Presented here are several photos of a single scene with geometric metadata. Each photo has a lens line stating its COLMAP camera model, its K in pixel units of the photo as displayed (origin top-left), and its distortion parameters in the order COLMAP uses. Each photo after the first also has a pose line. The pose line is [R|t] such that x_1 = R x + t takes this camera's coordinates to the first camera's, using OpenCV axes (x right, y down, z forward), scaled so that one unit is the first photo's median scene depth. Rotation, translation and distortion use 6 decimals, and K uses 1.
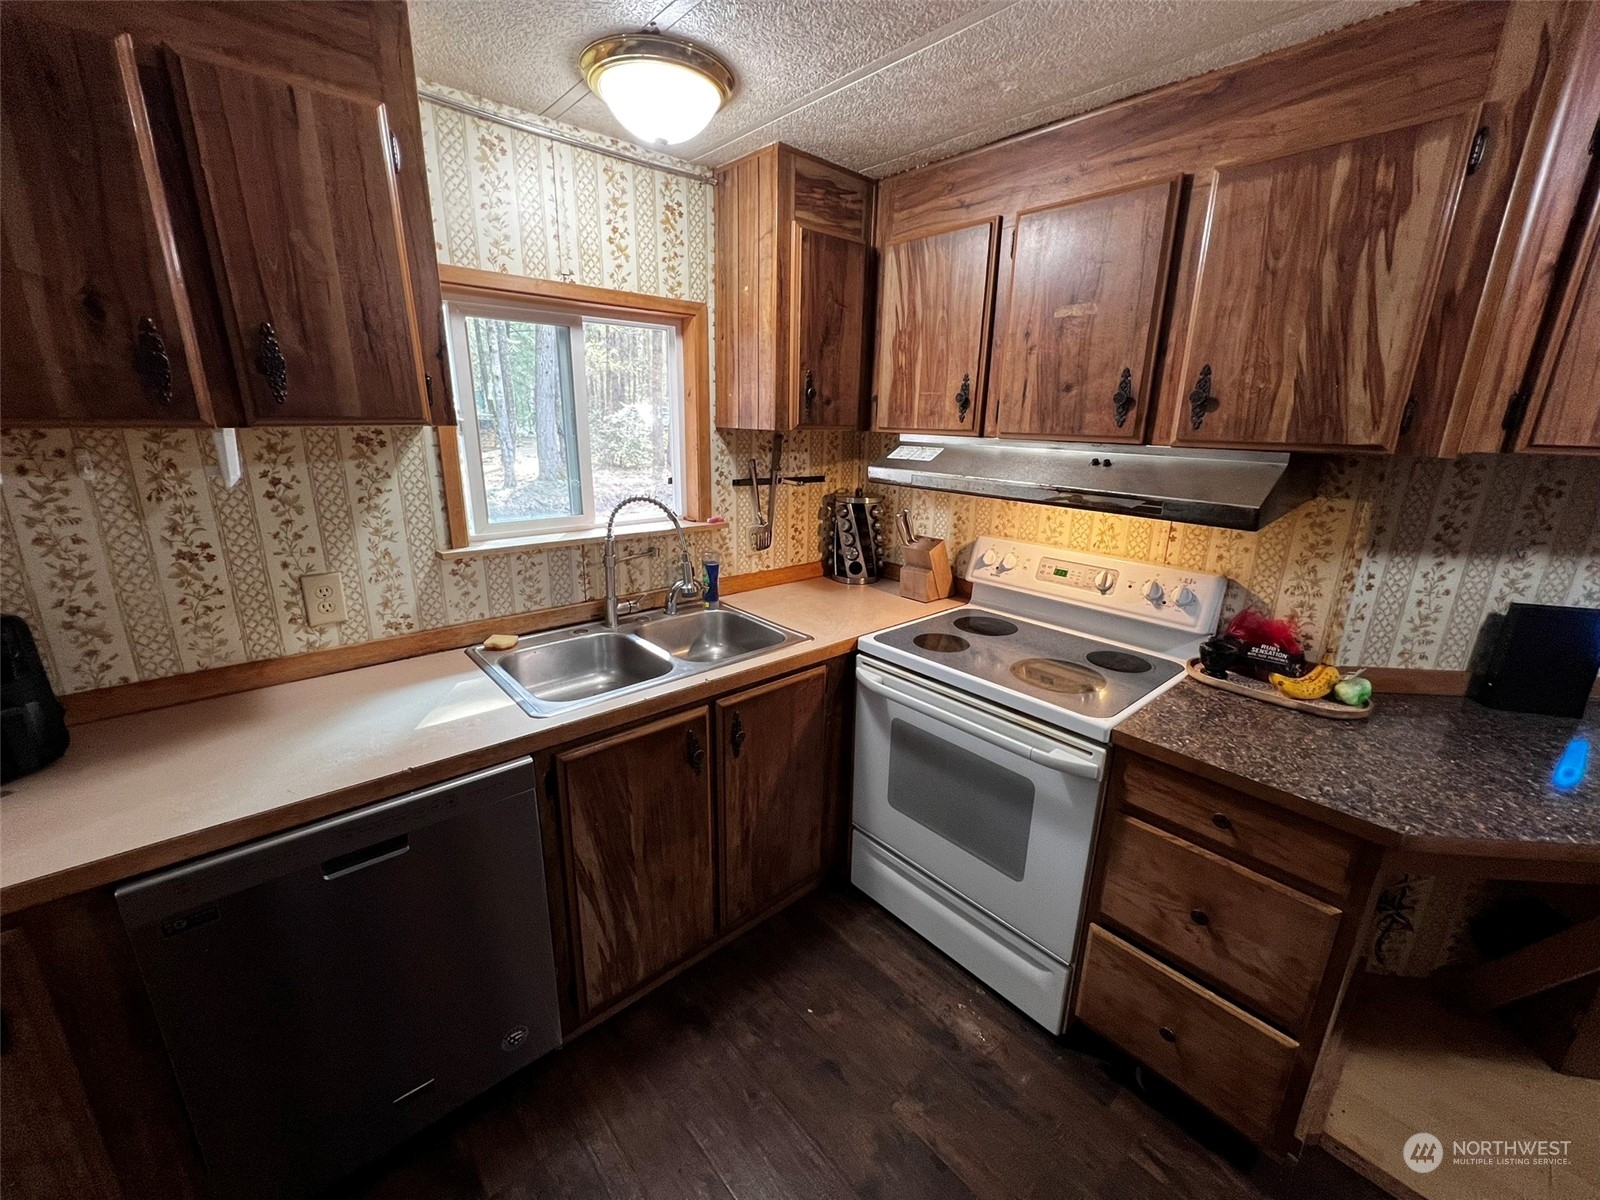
lens RADIAL K [[643.2, 0, 804.1], [0, 643.2, 600.6], [0, 0, 1]] dist [-0.003410, 0.000125]
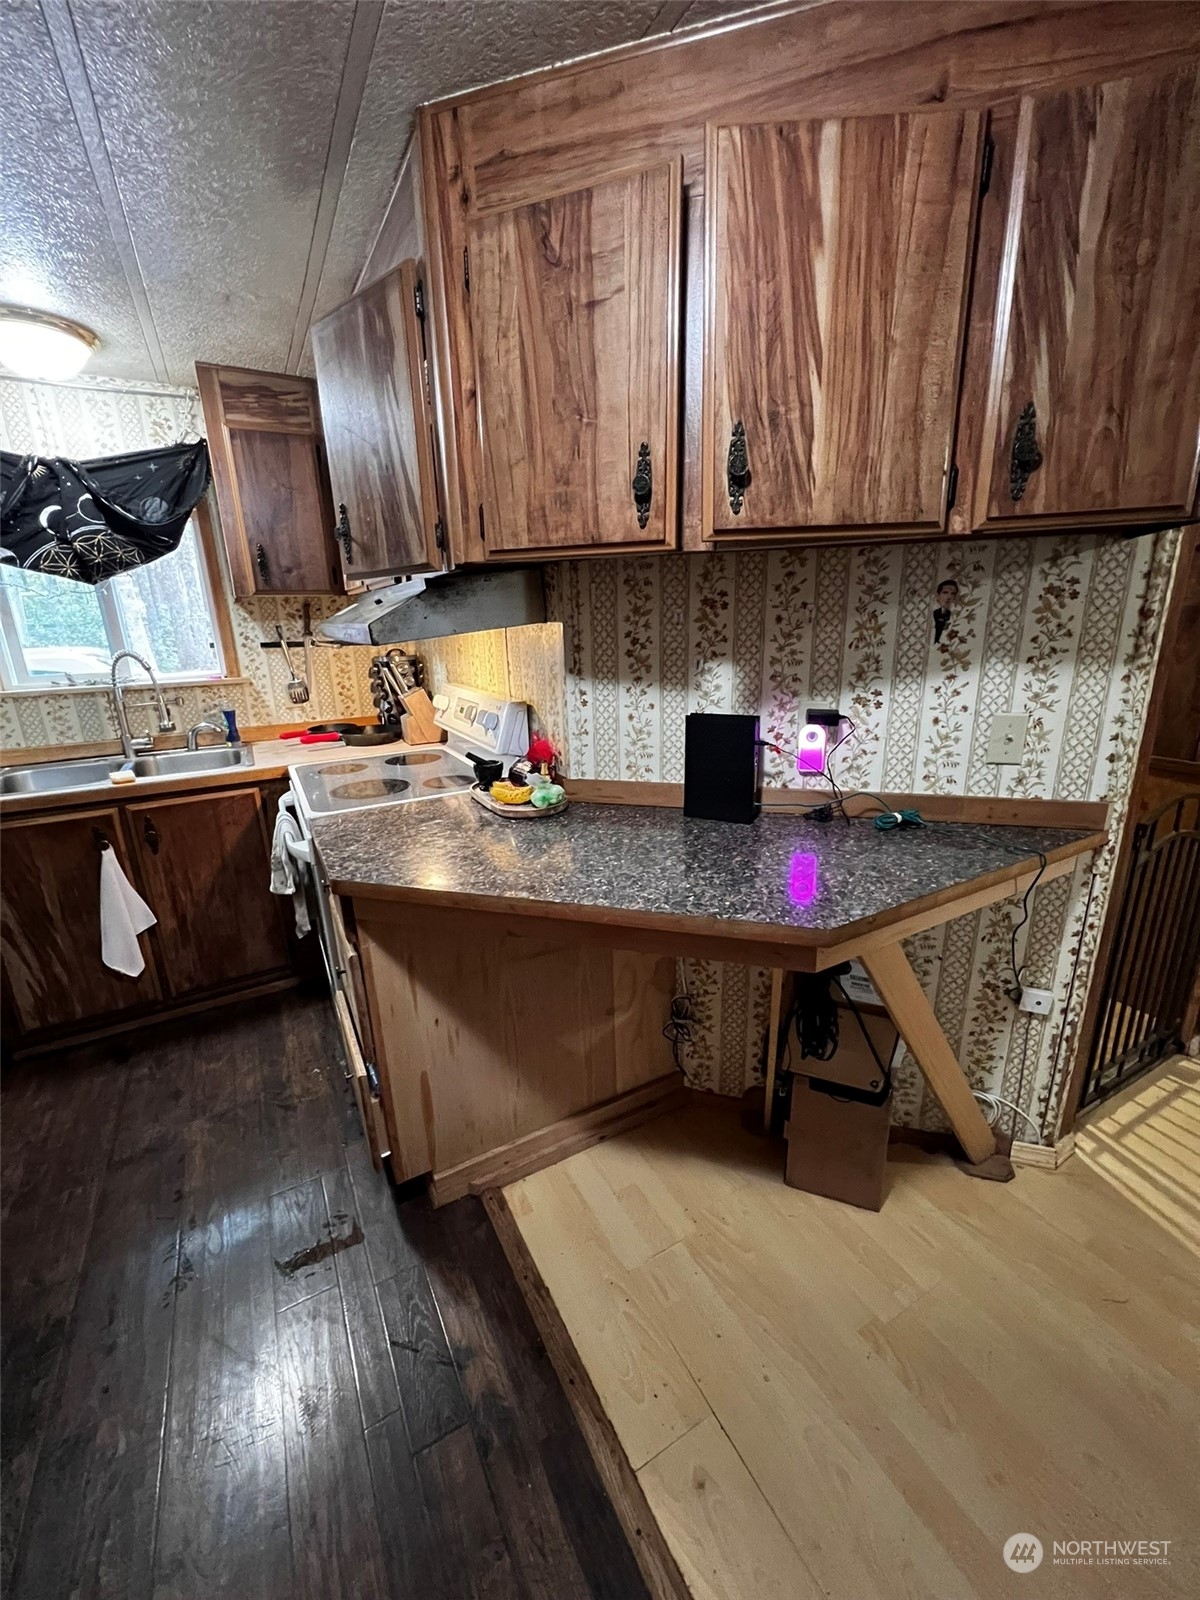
lens RADIAL K [[643.2, 0, 600.7], [0, 643.2, 799.9], [0, 0, 1]] dist [-0.003410, 0.000125]
pose [[0.975912, 0.013602, -0.217739, 1.044293], [-0.013268, 0.999907, 0.002999, 0.126195], [0.217760, -0.000038, 0.976002, -0.044086]]
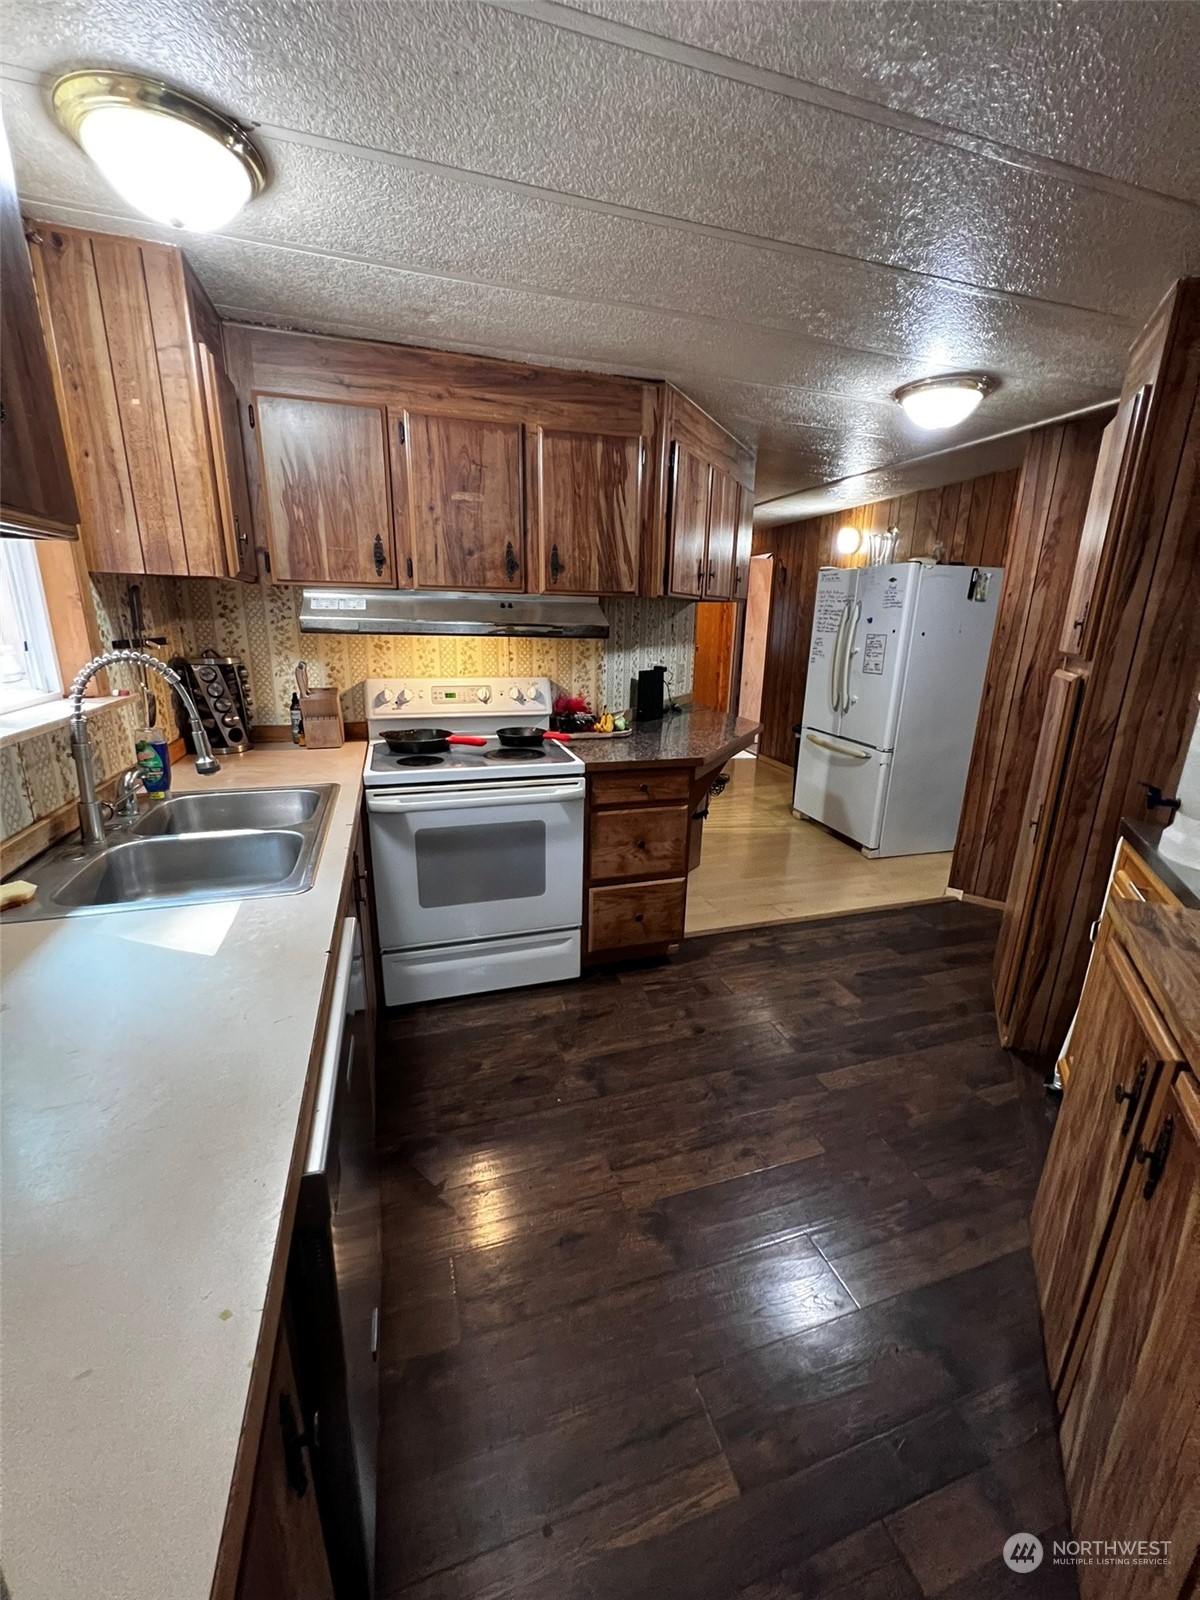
lens RADIAL K [[643.2, 0, 597.4], [0, 643.2, 803.3], [0, 0, 1]] dist [-0.003410, 0.000125]
pose [[0.401216, -0.263515, 0.877260, -0.819528], [0.240934, 0.954361, 0.176484, 0.009806], [-0.883729, 0.140553, 0.446395, 0.198974]]
